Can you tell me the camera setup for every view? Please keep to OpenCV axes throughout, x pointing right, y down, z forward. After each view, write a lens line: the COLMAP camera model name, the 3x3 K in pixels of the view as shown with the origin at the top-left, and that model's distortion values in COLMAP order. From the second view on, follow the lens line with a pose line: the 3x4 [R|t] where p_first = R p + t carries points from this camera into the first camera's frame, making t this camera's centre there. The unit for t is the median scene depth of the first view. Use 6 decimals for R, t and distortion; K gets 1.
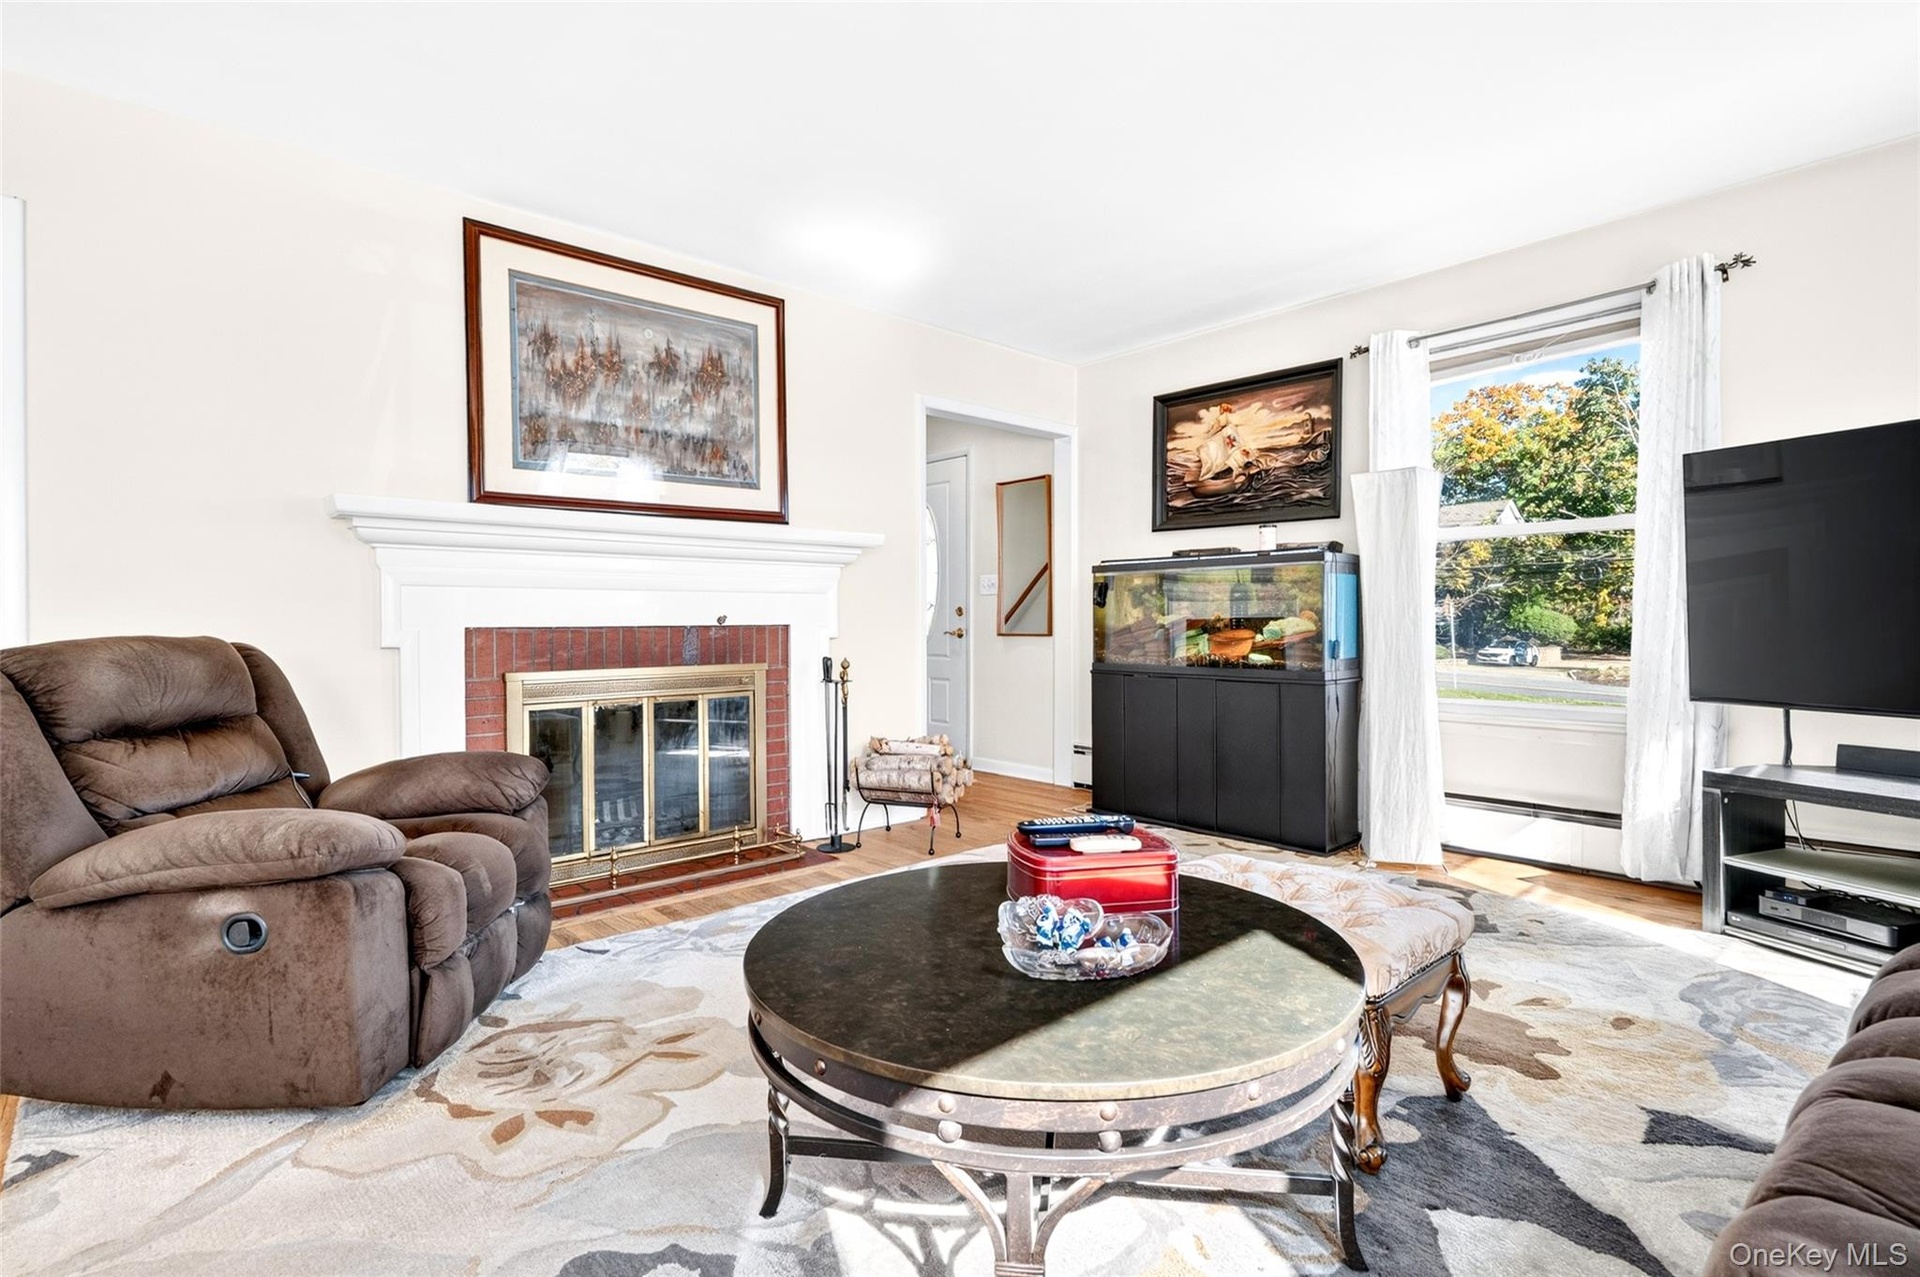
lens RADIAL K [[907.8, 0, 949.2], [0, 907.8, 625.7], [0, 0, 1]] dist [-0.007985, 0.001547]
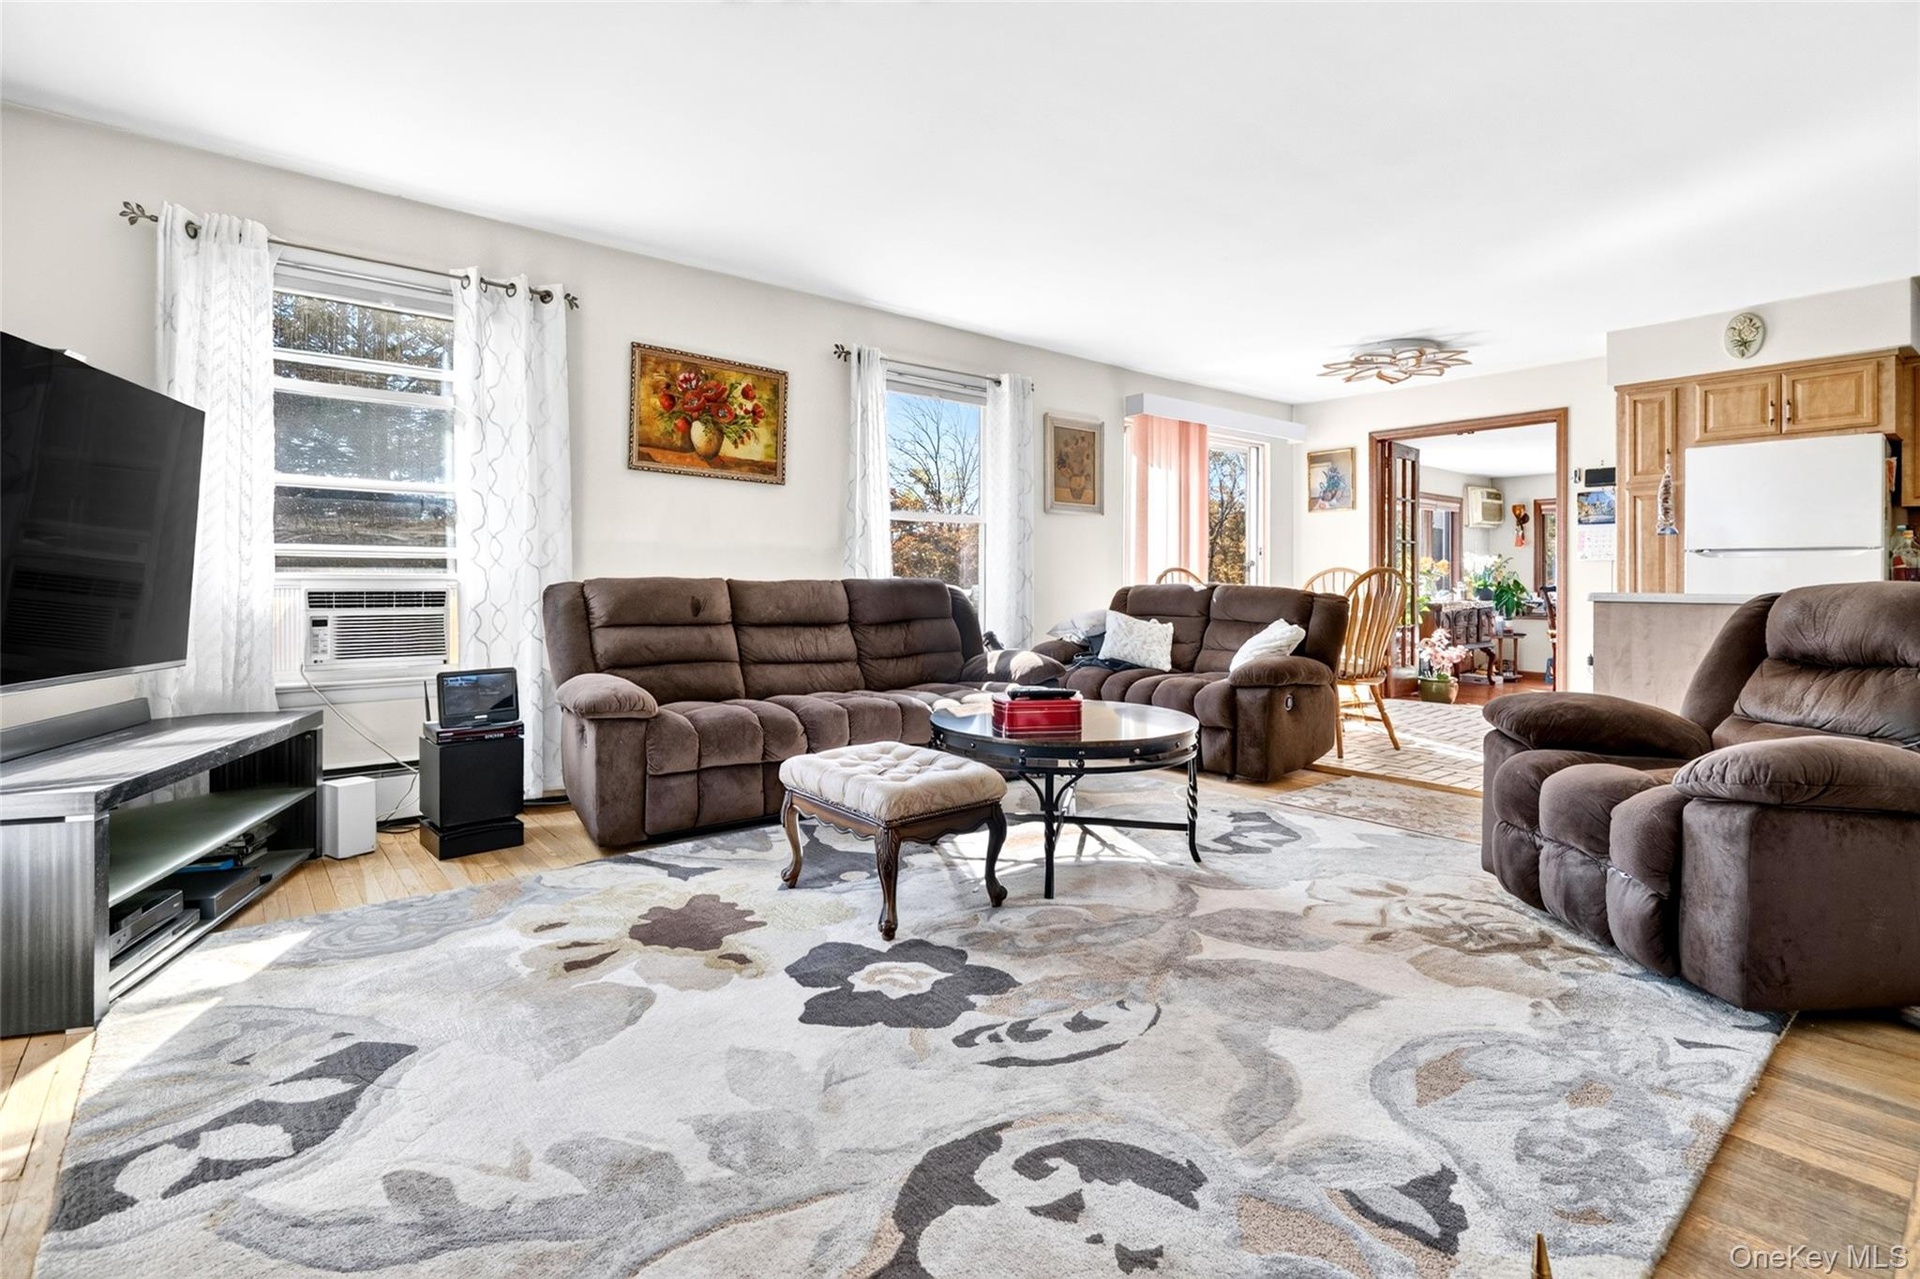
lens RADIAL K [[907.8, 0, 956.4], [0, 907.8, 582.9], [0, 0, 1]] dist [-0.007985, 0.001547]
pose [[-0.999106, 0.005895, 0.041873, 0.115253], [0.006174, 0.999960, 0.006548, -0.000664], [-0.041832, 0.006800, -0.999101, 1.351644]]
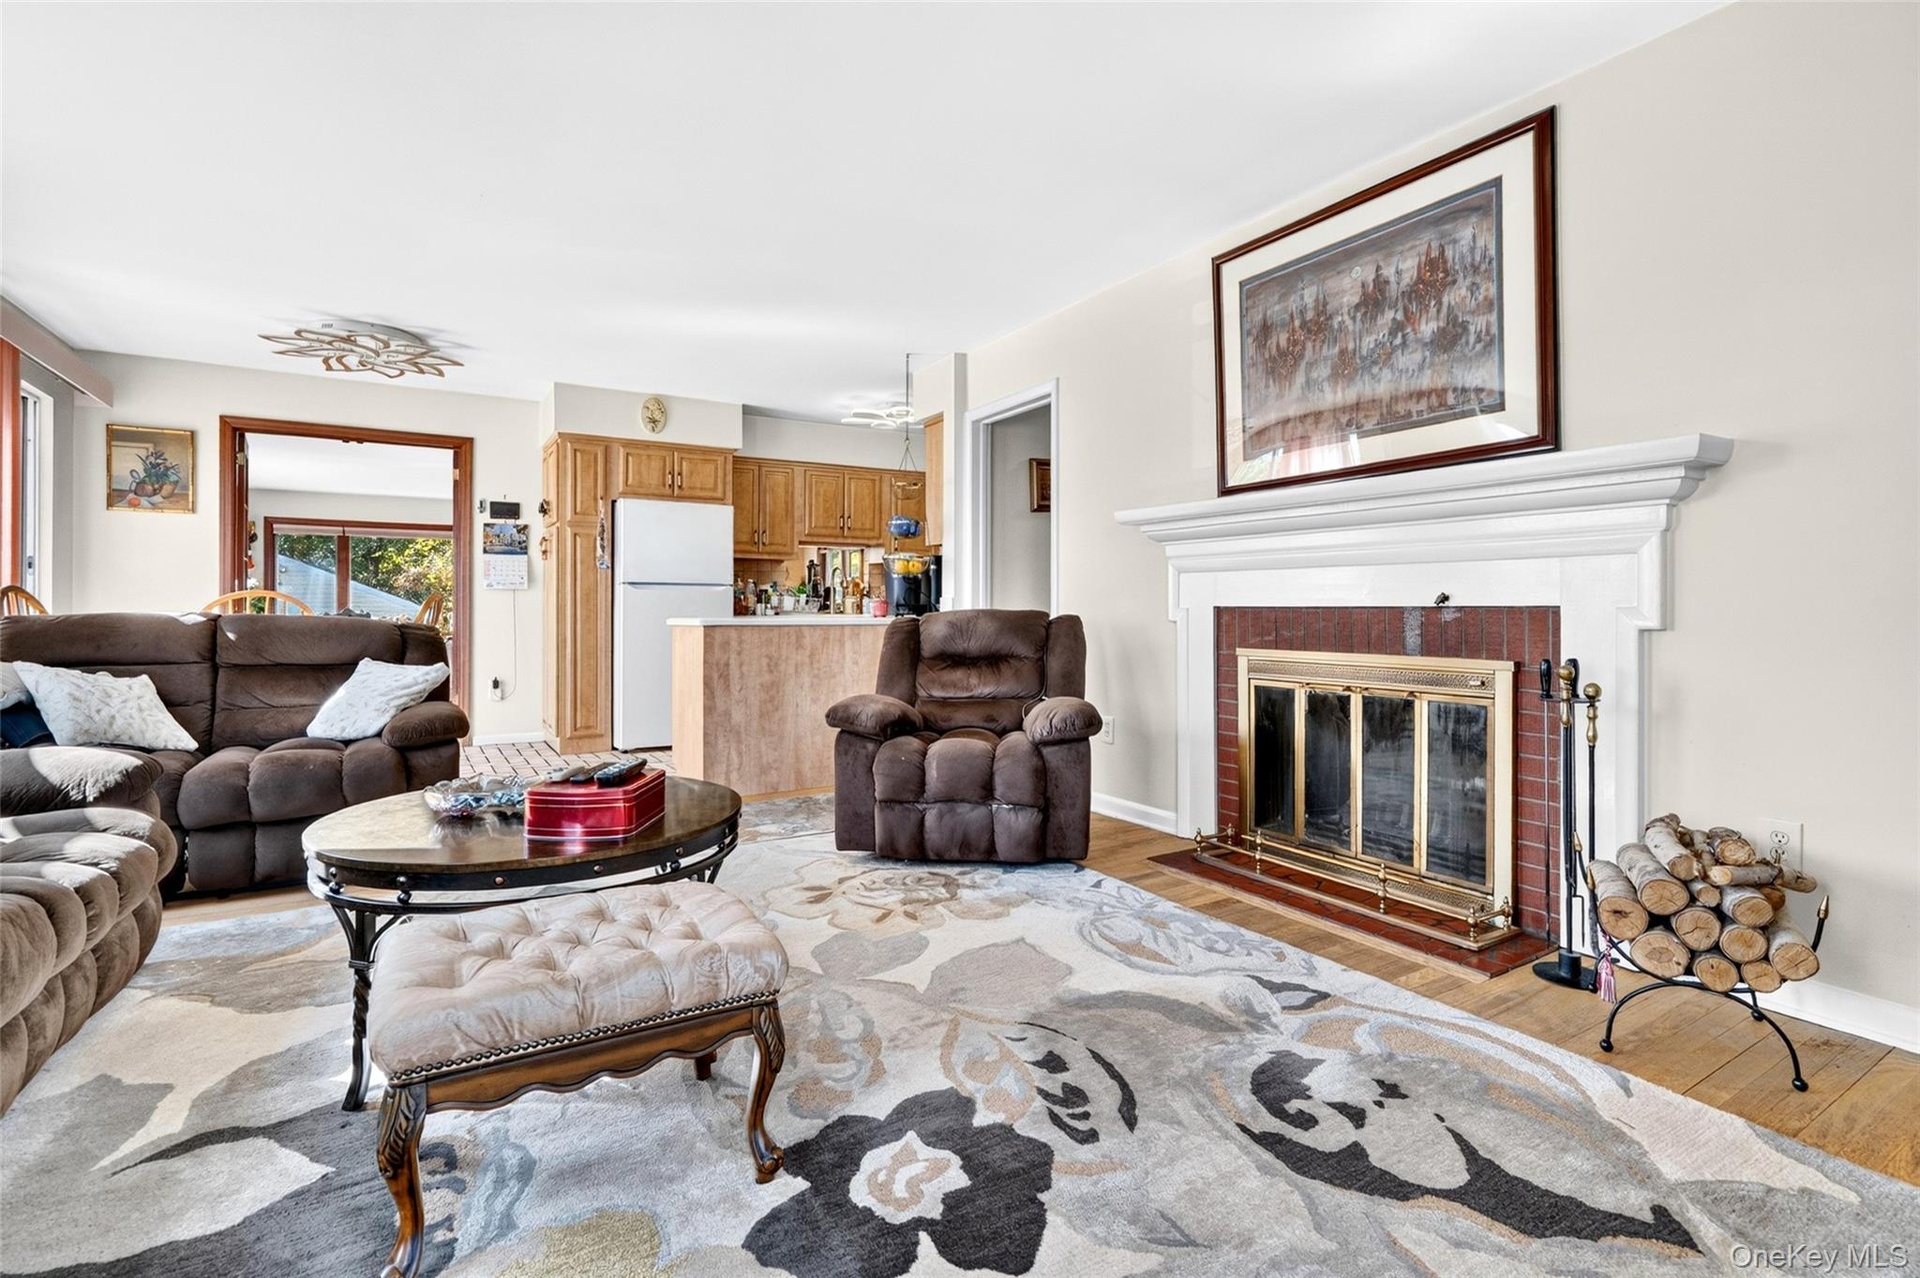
lens RADIAL K [[907.8, 0, 979.1], [0, 907.8, 608.1], [0, 0, 1]] dist [-0.007985, 0.001547]
pose [[-0.168481, 0.005547, -0.985689, 0.618175], [-0.004905, 0.999967, 0.006465, -0.001855], [0.985693, 0.005924, -0.168449, 0.825466]]
